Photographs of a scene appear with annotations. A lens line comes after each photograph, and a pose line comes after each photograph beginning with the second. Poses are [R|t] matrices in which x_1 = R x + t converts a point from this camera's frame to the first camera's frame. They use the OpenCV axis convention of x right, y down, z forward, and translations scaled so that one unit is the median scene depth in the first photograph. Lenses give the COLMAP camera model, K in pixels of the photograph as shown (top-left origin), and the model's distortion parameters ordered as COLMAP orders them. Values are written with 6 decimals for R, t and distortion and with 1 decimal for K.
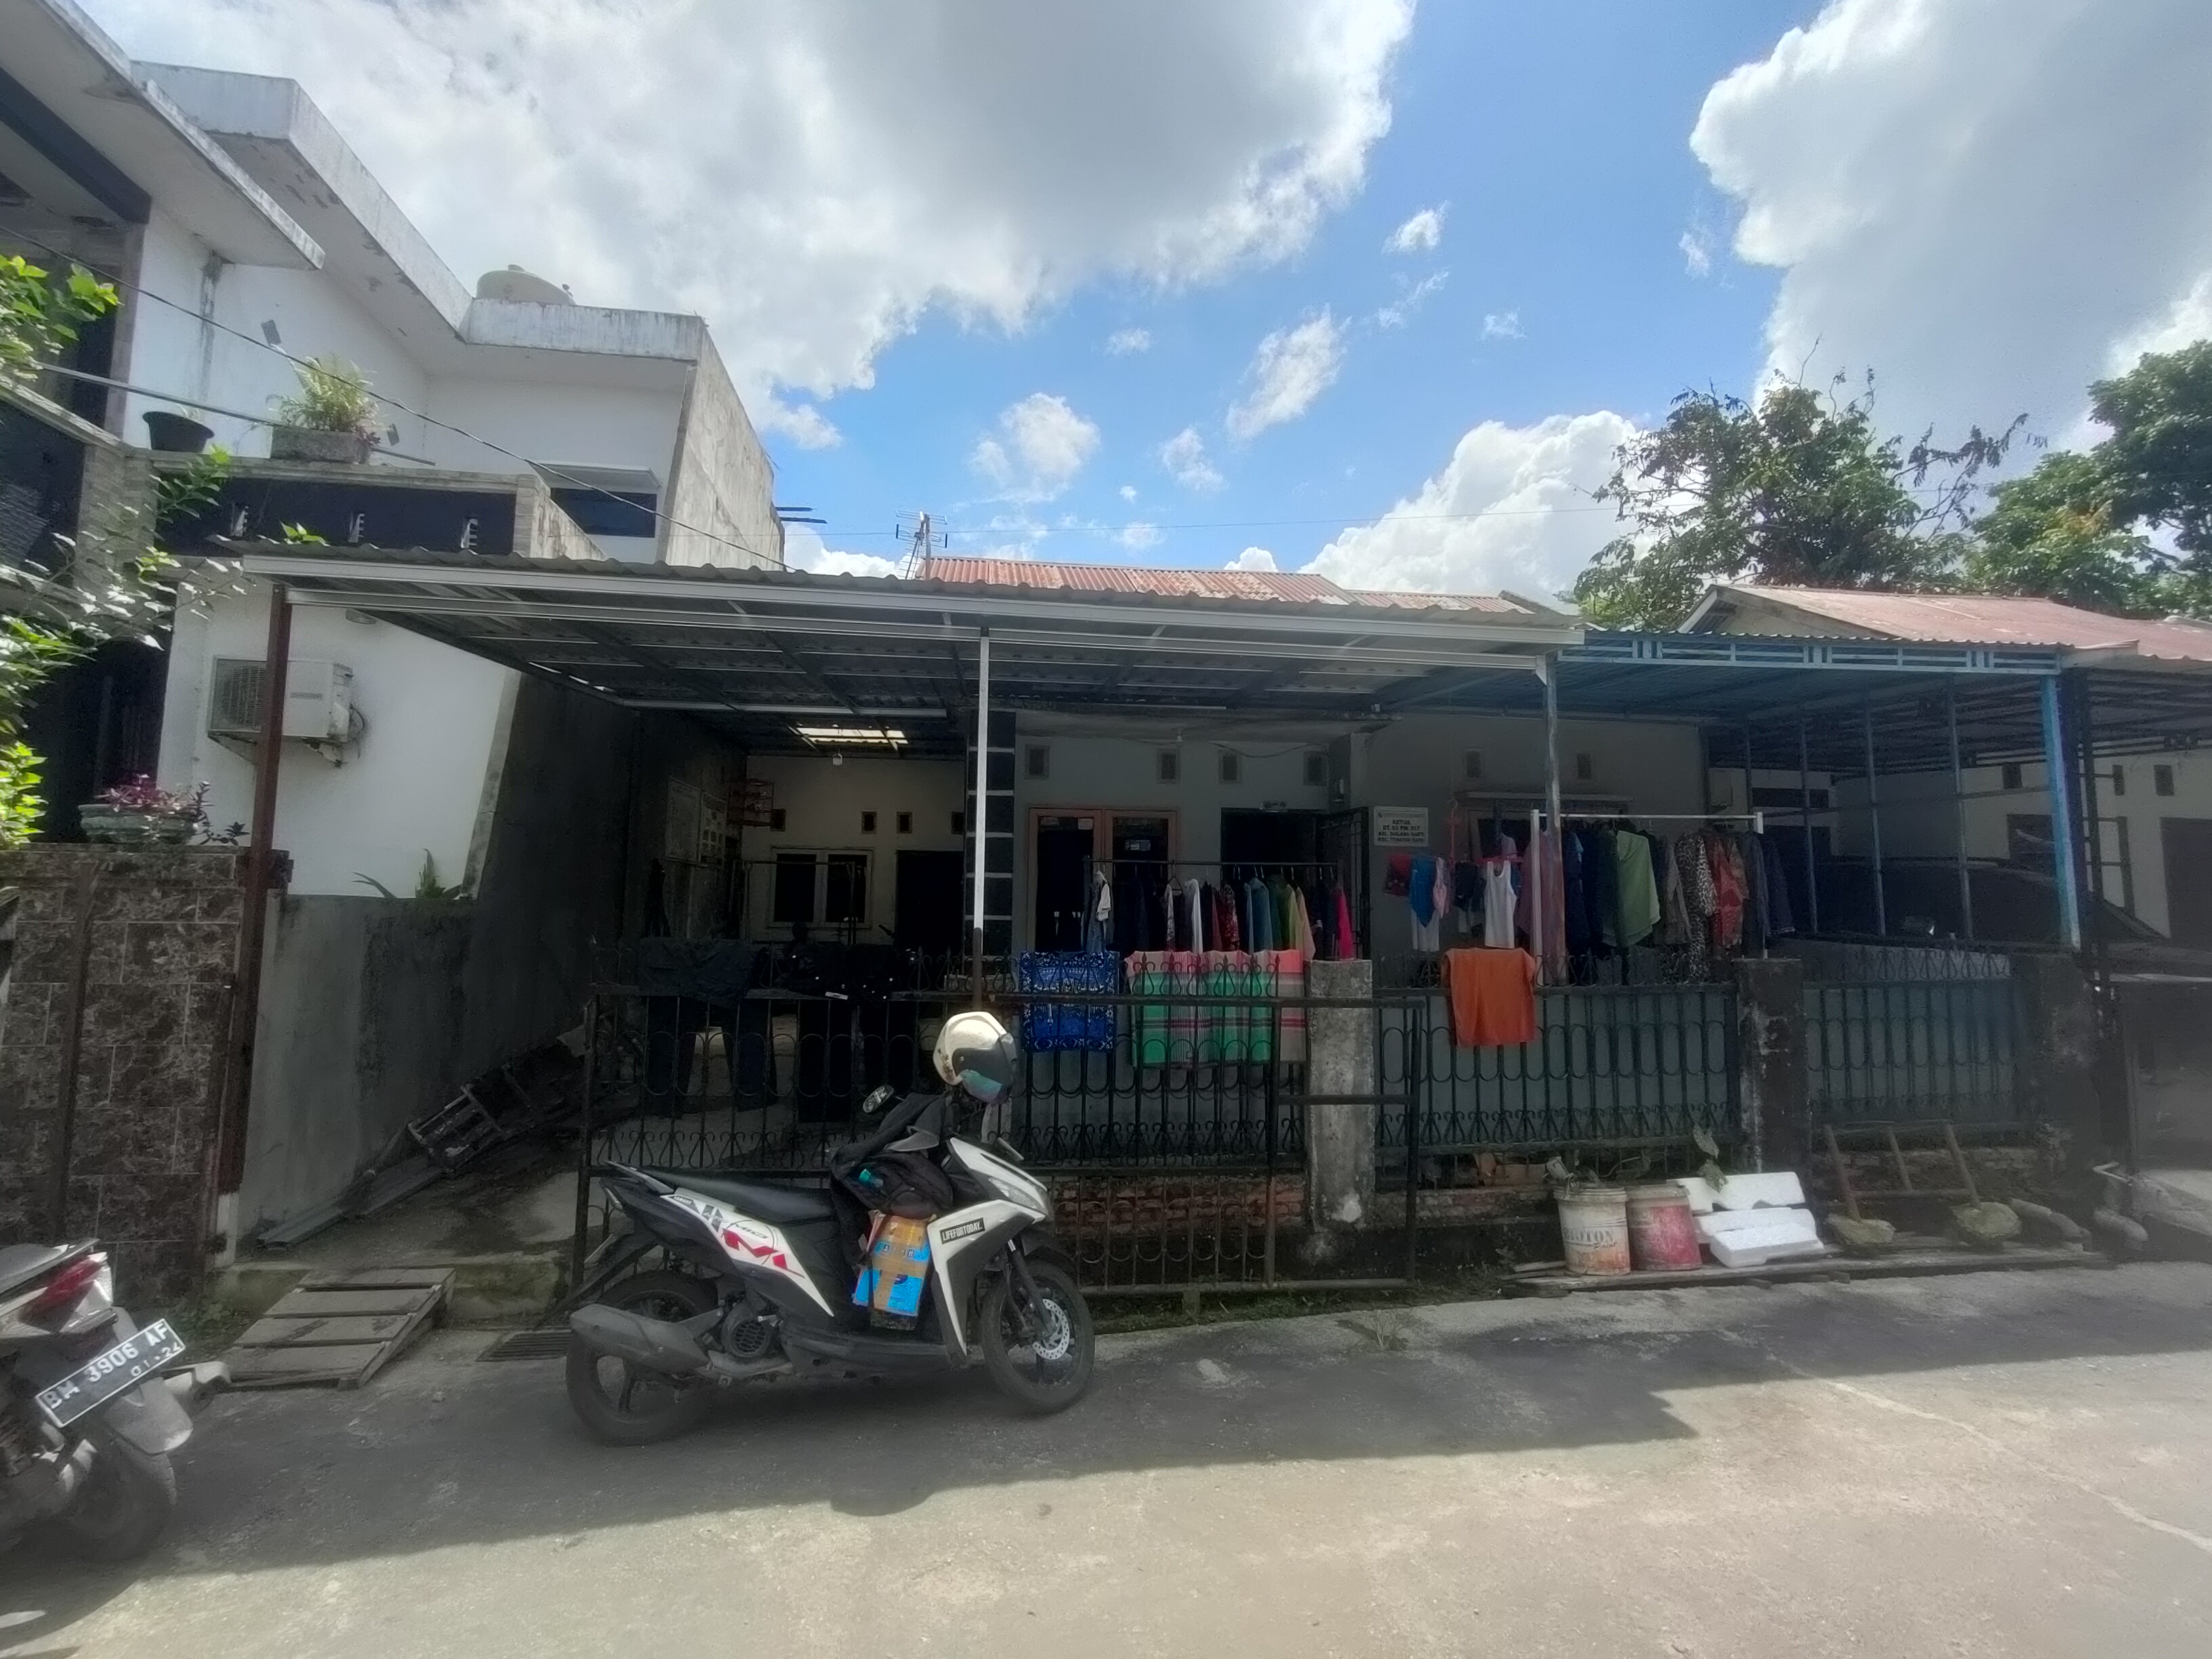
lens RADIAL K [[1042.5, 0, 1106.0], [0, 1042.5, 829.5], [0, 0, 1]] dist [0.000213, -0.000004]
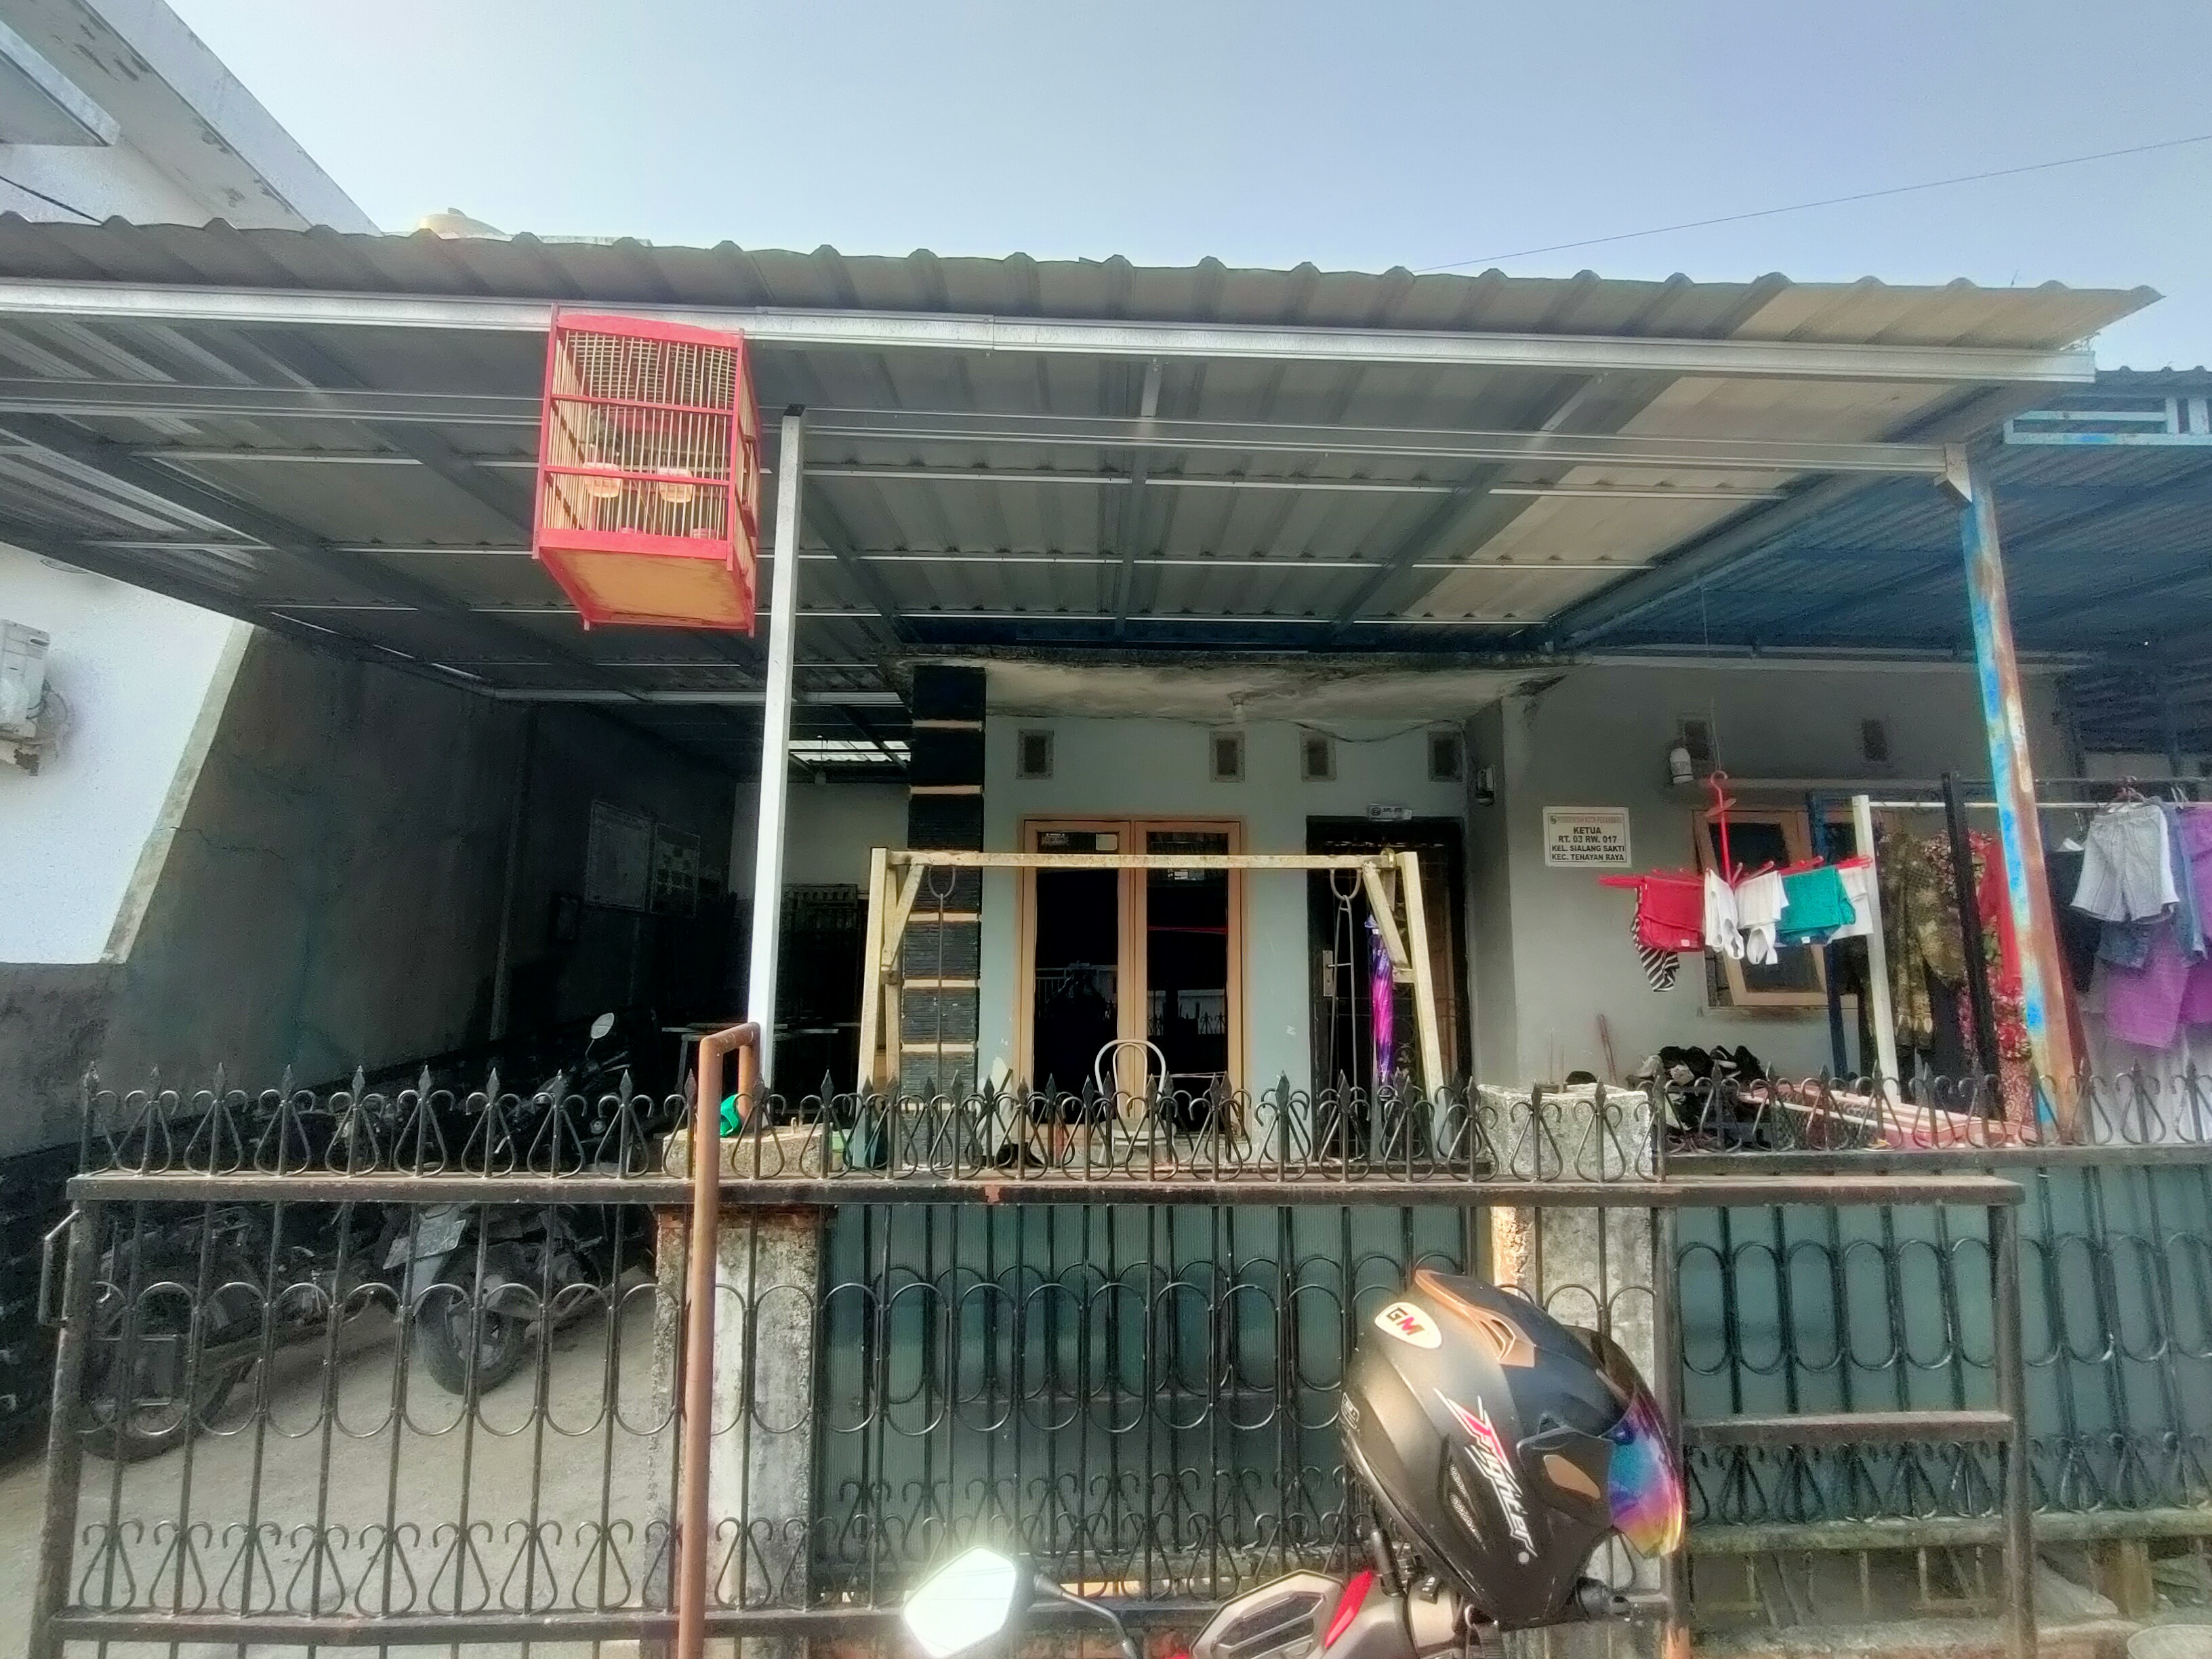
lens RADIAL K [[1042.5, 0, 1106.0], [0, 1042.5, 829.5], [0, 0, 1]] dist [0.000213, -0.000004]
pose [[0.995653, -0.019250, -0.091132, 0.043270], [0.014974, 0.998765, -0.047381, 0.018942], [0.091932, 0.045810, 0.994711, 0.319667]]
